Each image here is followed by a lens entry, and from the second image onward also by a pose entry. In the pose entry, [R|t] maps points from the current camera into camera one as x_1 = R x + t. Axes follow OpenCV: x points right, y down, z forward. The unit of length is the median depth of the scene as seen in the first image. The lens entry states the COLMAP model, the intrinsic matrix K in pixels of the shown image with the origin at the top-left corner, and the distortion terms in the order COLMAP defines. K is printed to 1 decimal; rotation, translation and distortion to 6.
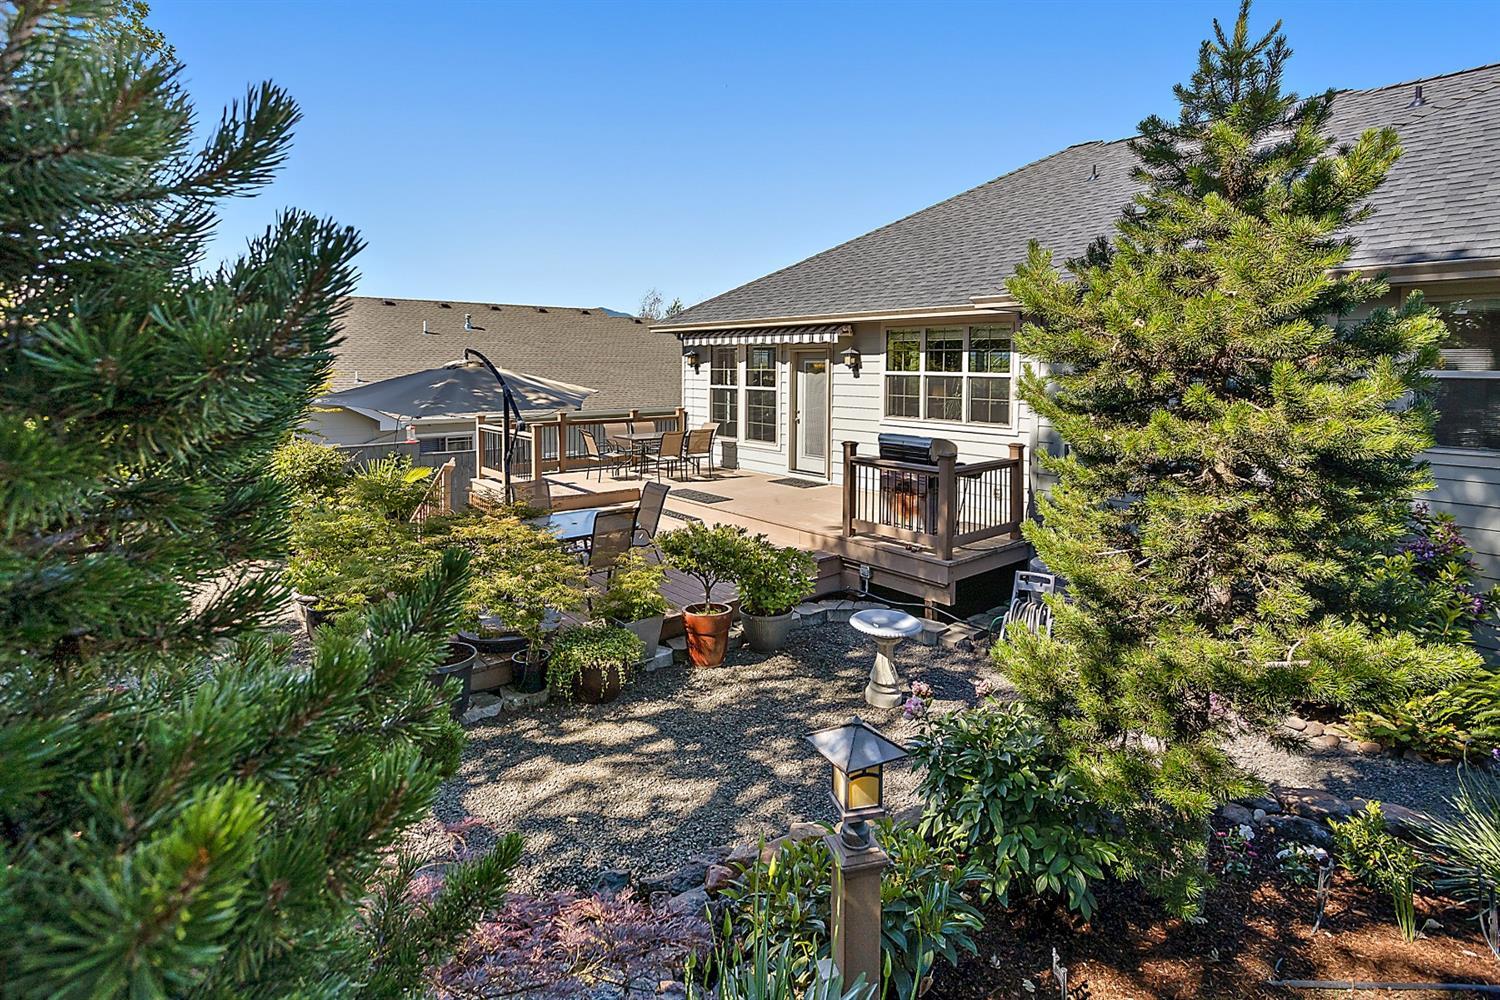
lens RADIAL K [[742.8, 0, 752.8], [0, 742.8, 365.5], [0, 0, 1]] dist [-0.002417, -0.000025]
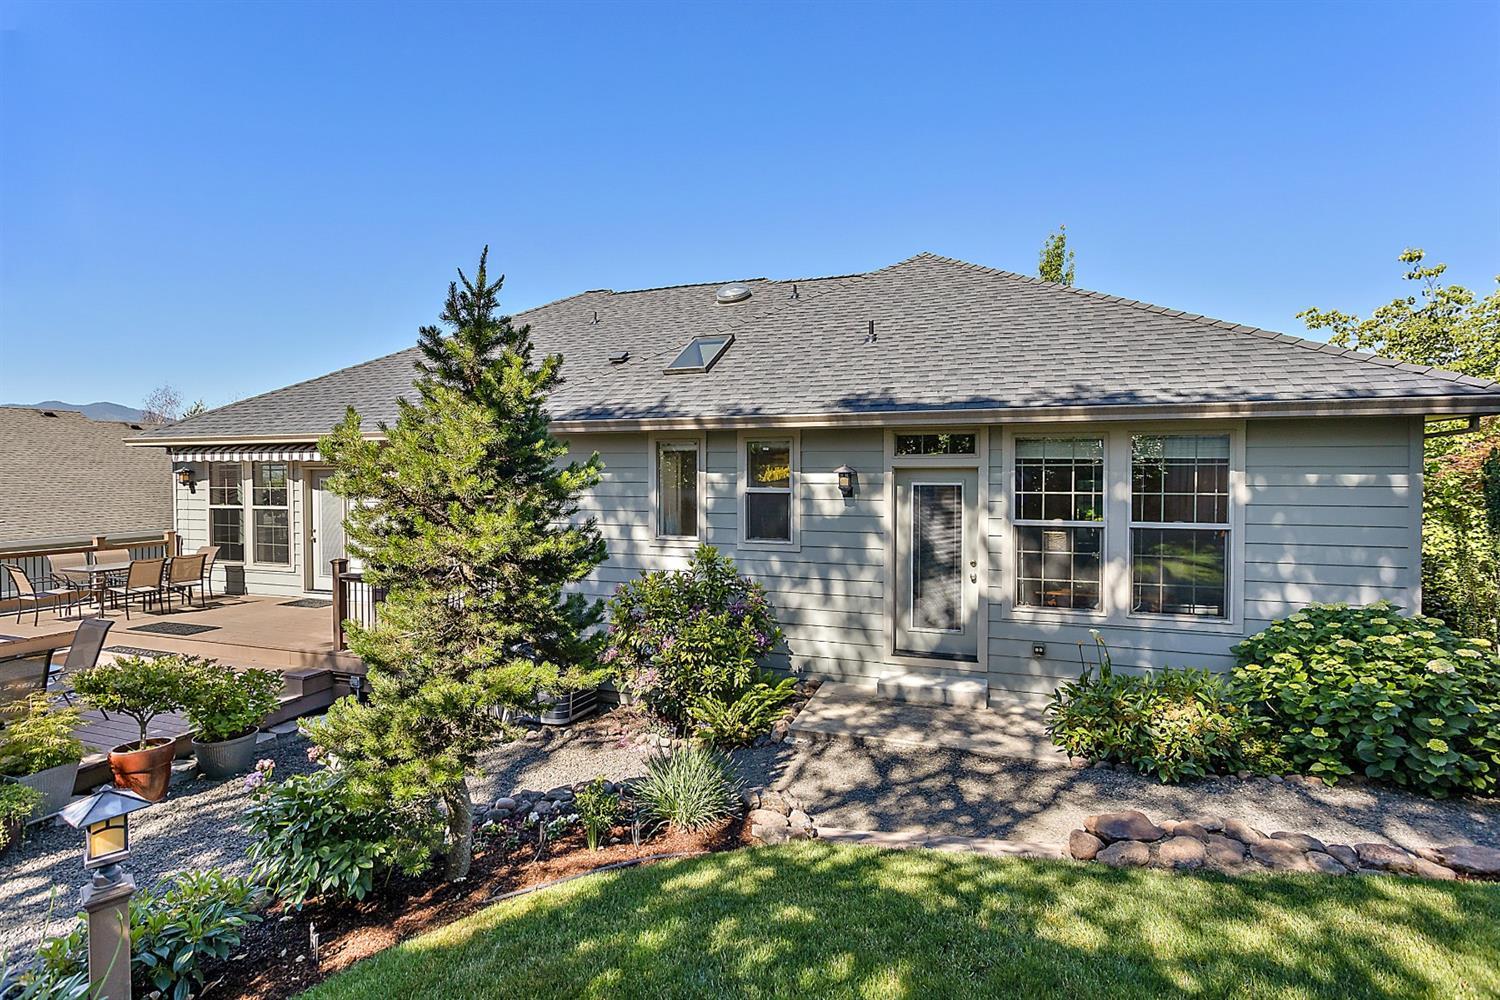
lens RADIAL K [[727.7, 0, 754.5], [0, 727.7, 466.2], [0, 0, 1]] dist [0.003015, -0.000073]
pose [[0.867109, -0.003203, 0.498109, 0.125343], [0.007289, 0.999954, -0.006258, -0.017492], [-0.498066, 0.009057, 0.867092, -0.174322]]
